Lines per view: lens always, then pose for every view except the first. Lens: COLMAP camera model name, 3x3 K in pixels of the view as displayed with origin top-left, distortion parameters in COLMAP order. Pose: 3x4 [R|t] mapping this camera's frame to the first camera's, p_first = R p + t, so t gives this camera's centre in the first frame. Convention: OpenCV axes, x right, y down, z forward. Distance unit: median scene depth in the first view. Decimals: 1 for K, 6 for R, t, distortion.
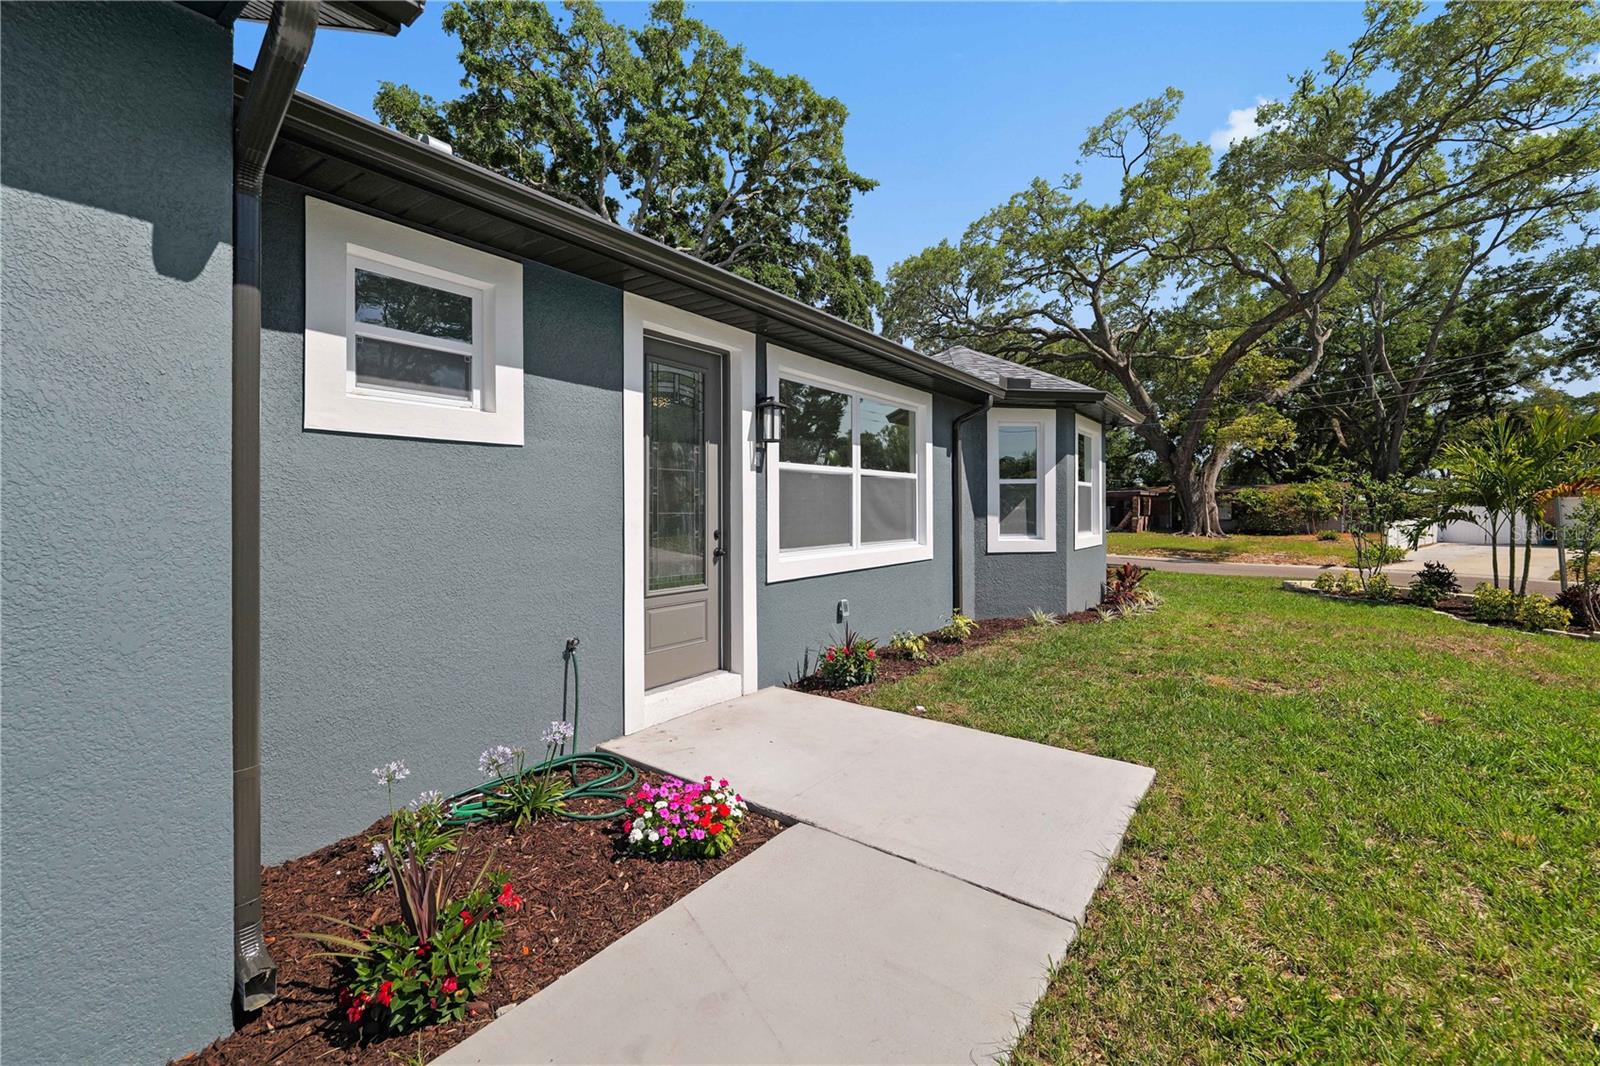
lens RADIAL K [[640.8, 0, 805.0], [0, 640.8, 504.9], [0, 0, 1]] dist [-0.001377, 0.000138]
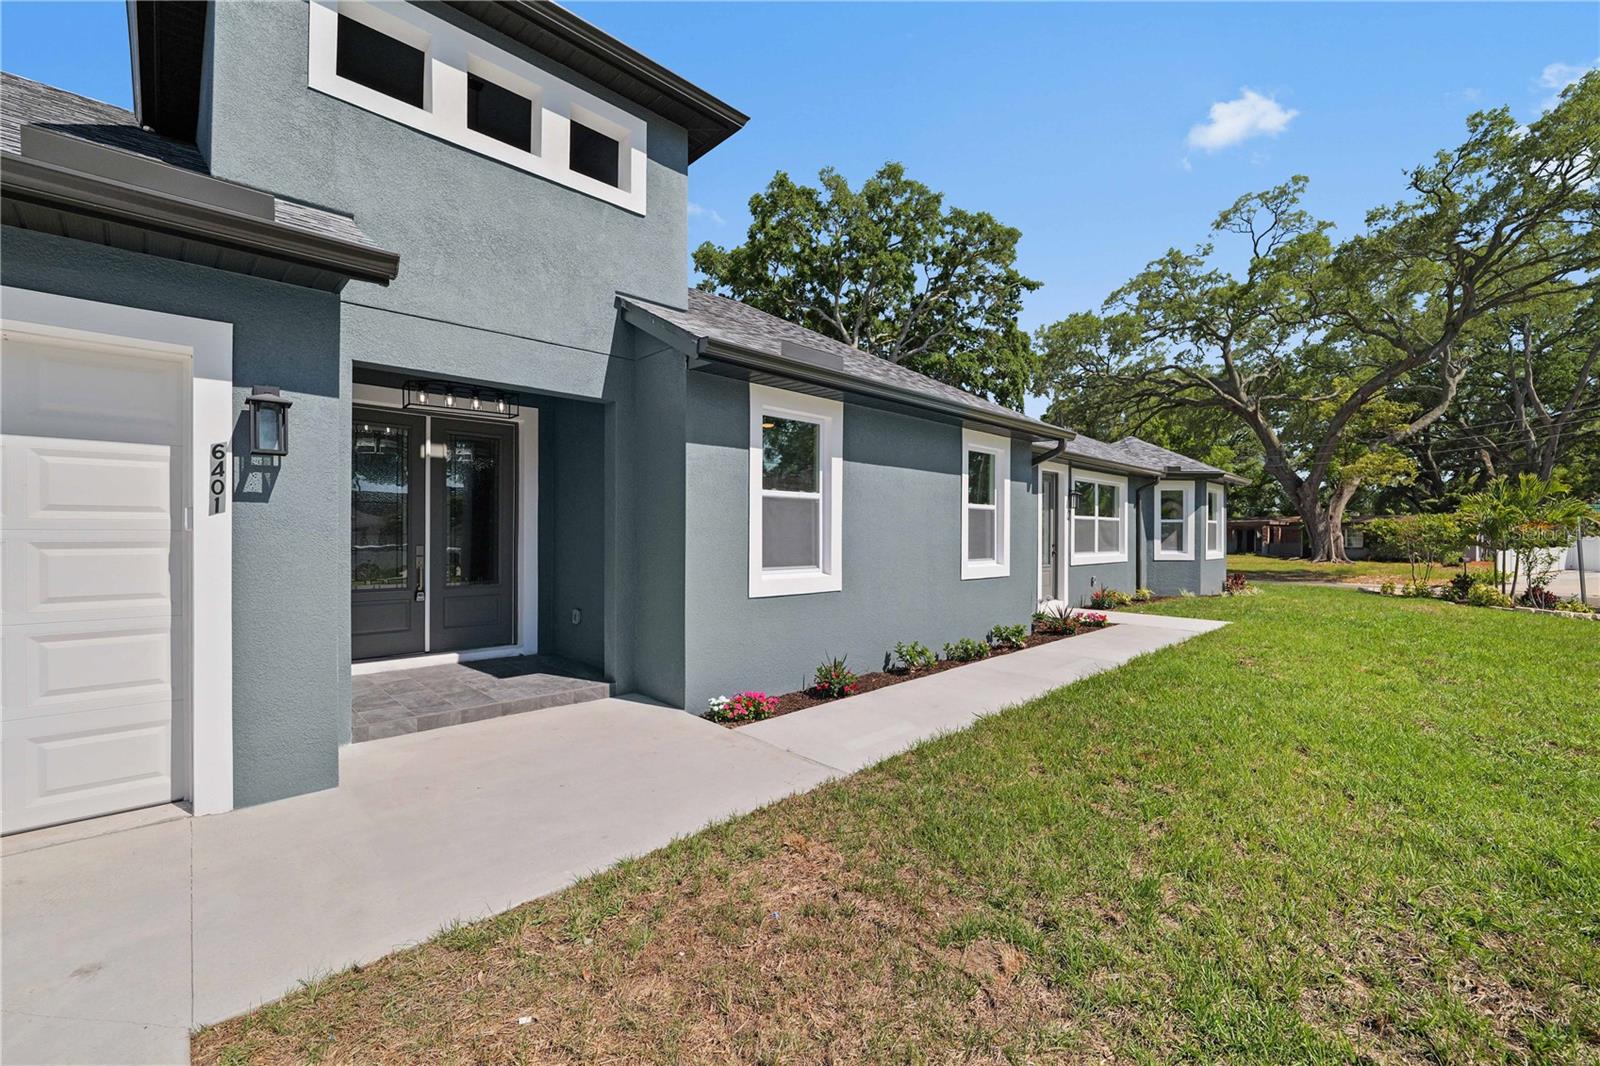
lens RADIAL K [[651.7, 0, 802.7], [0, 651.7, 533.5], [0, 0, 1]] dist [-0.009612, -0.000415]
pose [[0.987845, 0.006676, -0.155299, -0.161408], [-0.005939, 0.999969, 0.005208, -0.001848], [0.155328, -0.004223, 0.987854, -0.380863]]
